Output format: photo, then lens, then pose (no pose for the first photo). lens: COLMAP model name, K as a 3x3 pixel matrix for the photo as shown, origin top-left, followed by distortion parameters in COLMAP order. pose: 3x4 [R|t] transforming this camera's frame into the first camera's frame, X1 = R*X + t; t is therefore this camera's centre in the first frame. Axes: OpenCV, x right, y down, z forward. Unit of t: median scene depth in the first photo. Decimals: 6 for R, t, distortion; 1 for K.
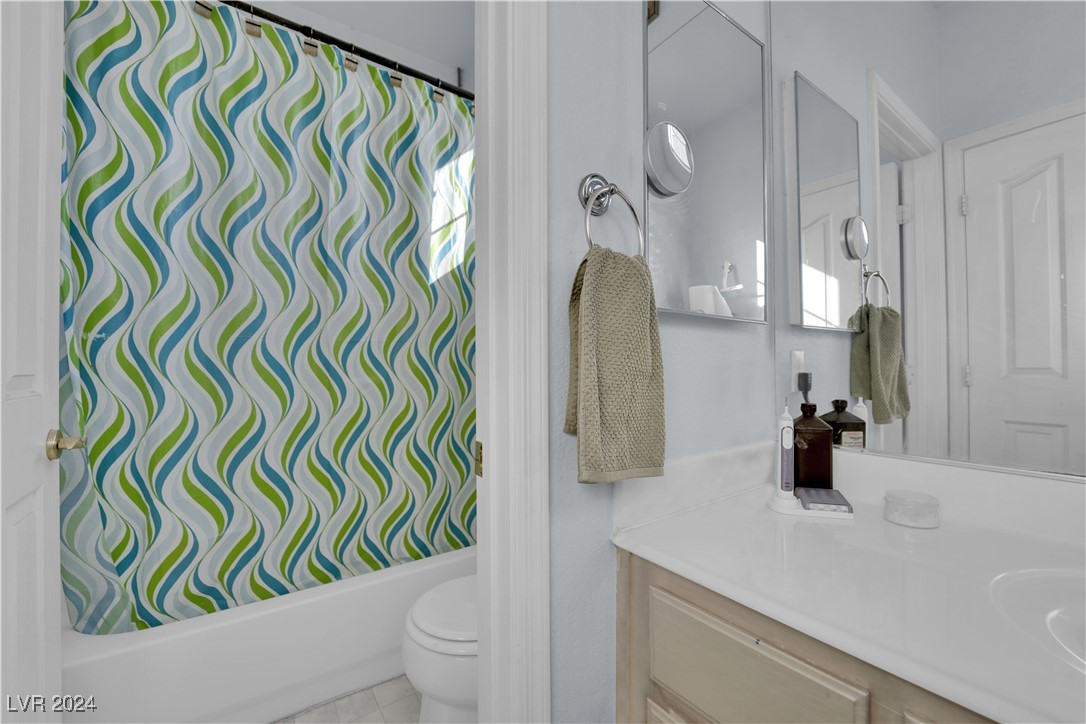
lens RADIAL K [[437.4, 0, 543.3], [0, 437.4, 366.5], [0, 0, 1]] dist [-0.014347, -0.001170]
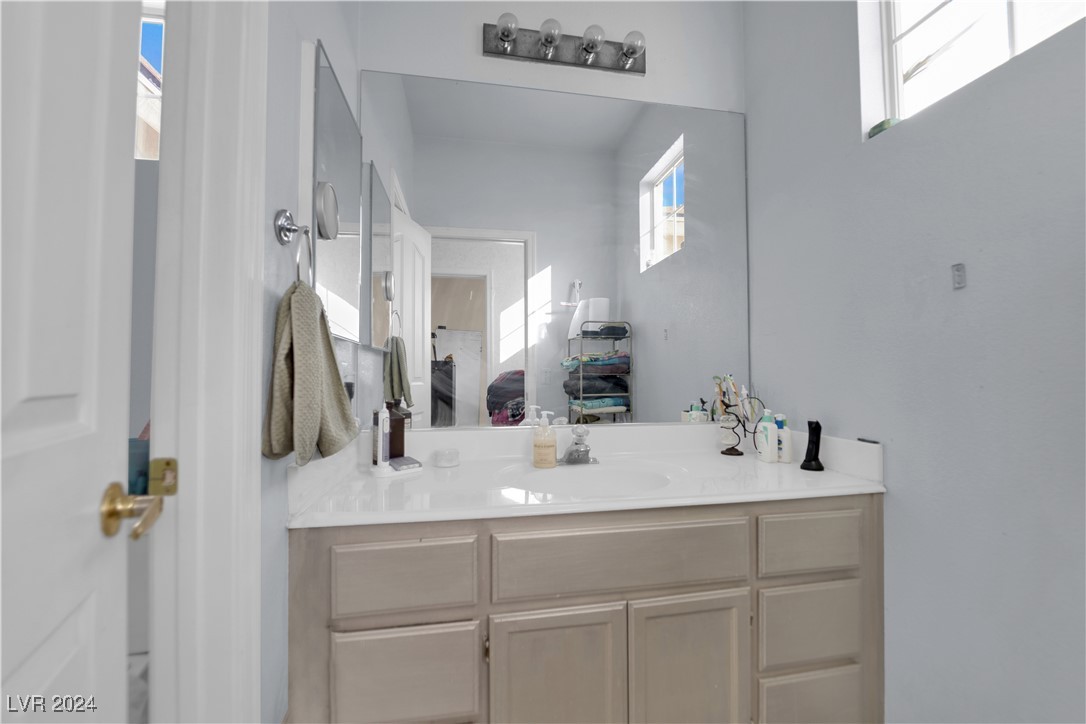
lens RADIAL K [[437.4, 0, 547.8], [0, 437.4, 363.2], [0, 0, 1]] dist [-0.014347, -0.001170]
pose [[0.418658, 0.022734, 0.907859, -0.567962], [0.000611, 0.999679, -0.025315, -0.006806], [-0.908144, 0.011153, 0.418510, -0.110698]]
